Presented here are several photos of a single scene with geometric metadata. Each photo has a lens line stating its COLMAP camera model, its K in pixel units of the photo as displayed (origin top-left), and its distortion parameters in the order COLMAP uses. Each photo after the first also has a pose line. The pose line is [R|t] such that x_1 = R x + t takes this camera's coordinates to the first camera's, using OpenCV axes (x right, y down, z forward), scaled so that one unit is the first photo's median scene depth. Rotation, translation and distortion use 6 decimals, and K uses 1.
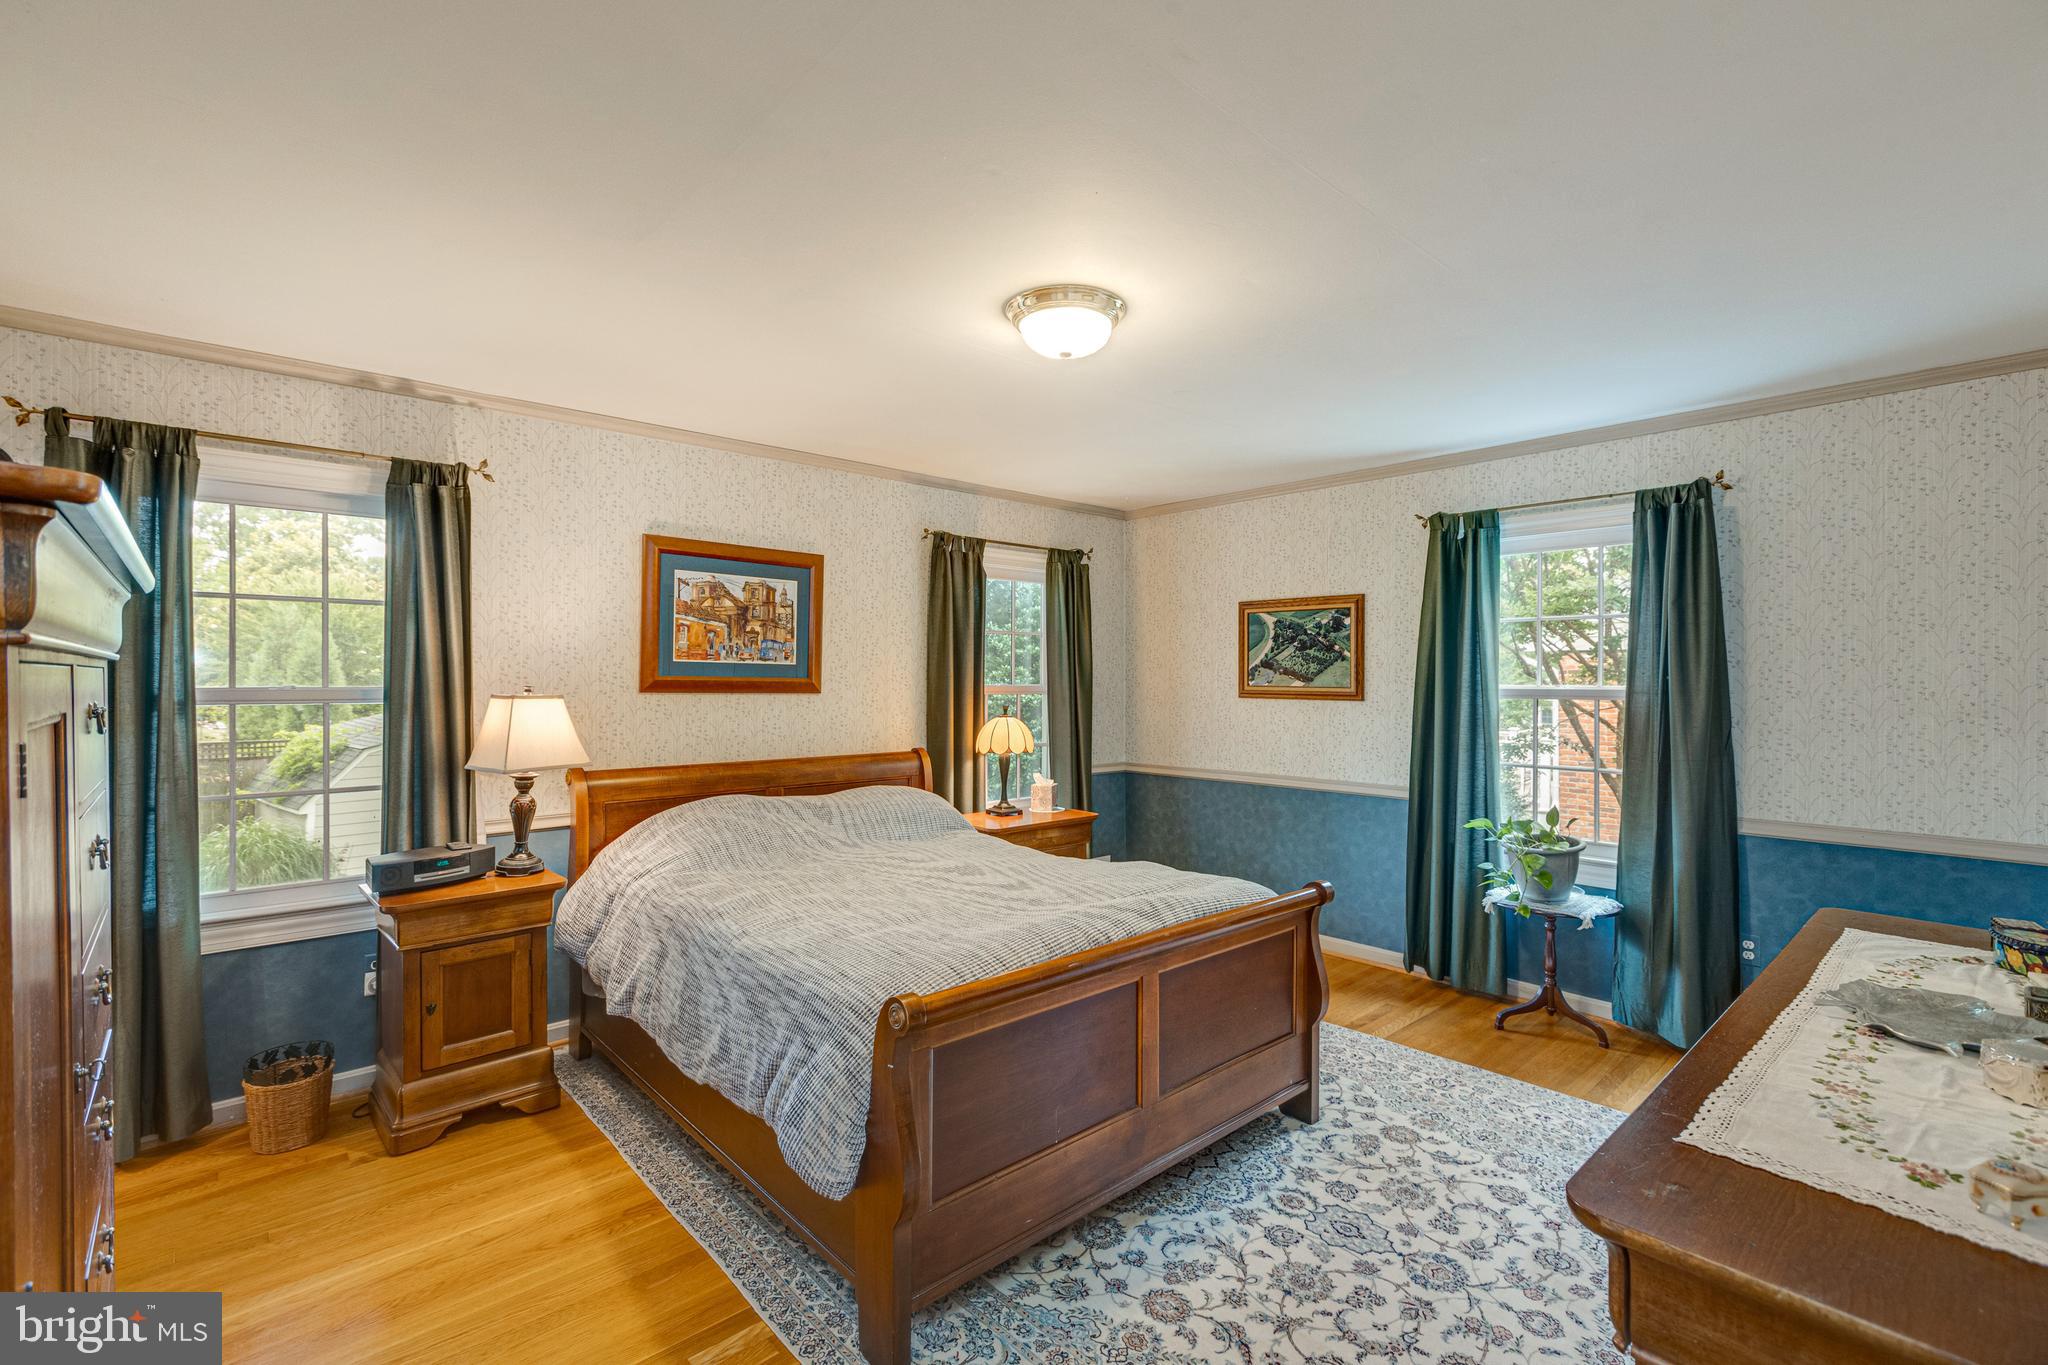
lens RADIAL K [[907.0, 0, 1028.4], [0, 907.0, 680.0], [0, 0, 1]] dist [0.000968, -0.000375]
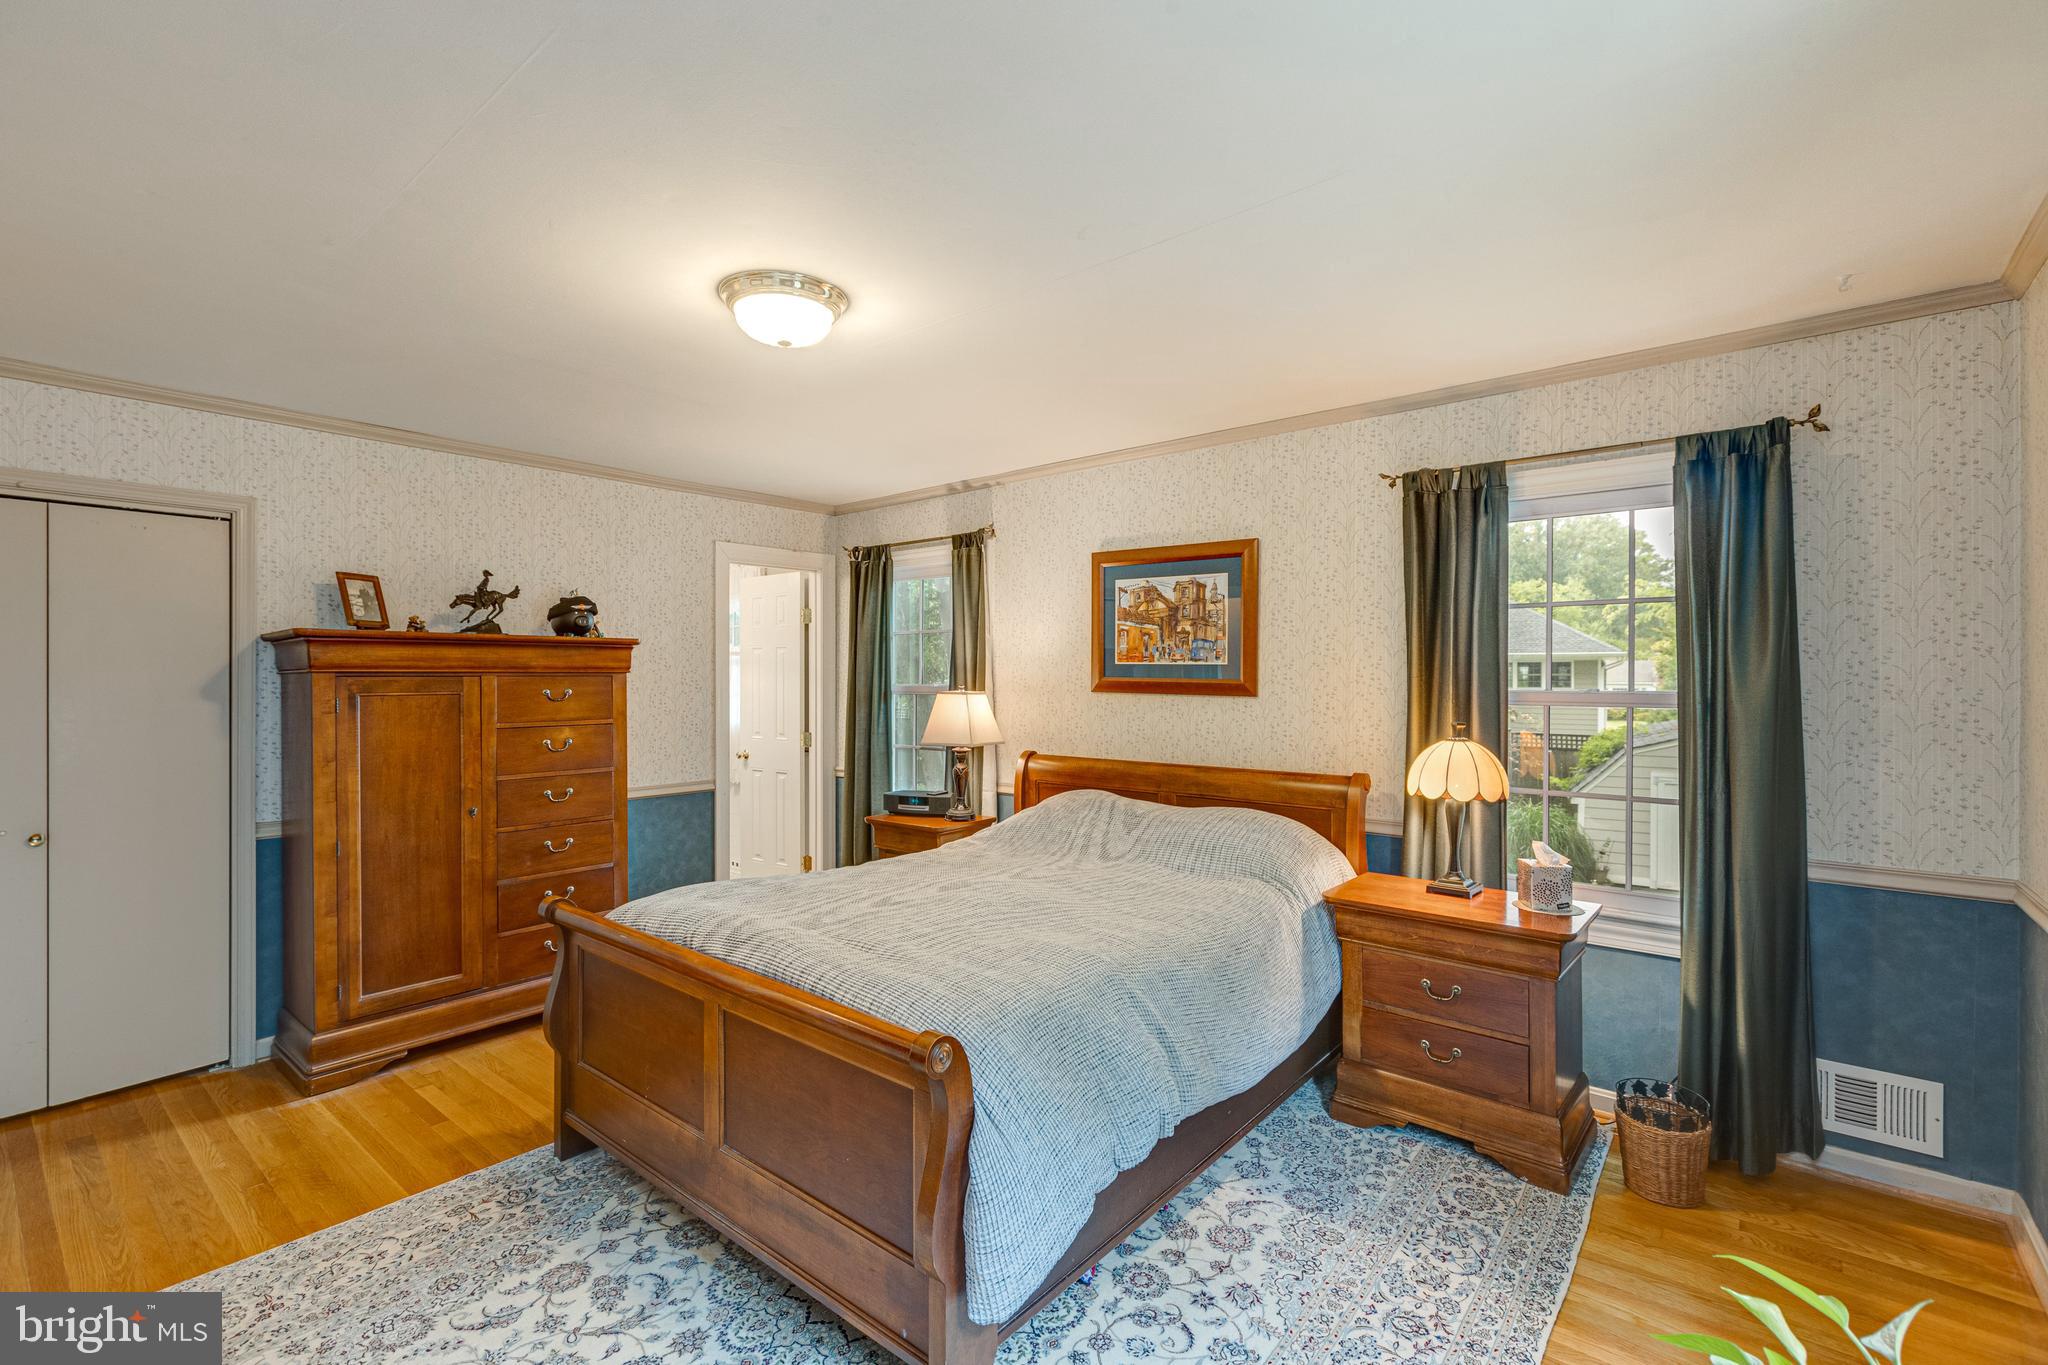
lens RADIAL K [[907.0, 0, 1028.4], [0, 907.0, 680.0], [0, 0, 1]] dist [0.000968, -0.000375]
pose [[0.144090, 0.000417, -0.989564, 0.661686], [-0.003515, 0.999994, -0.000090, -0.000702], [0.989558, 0.003491, 0.144091, 0.719969]]
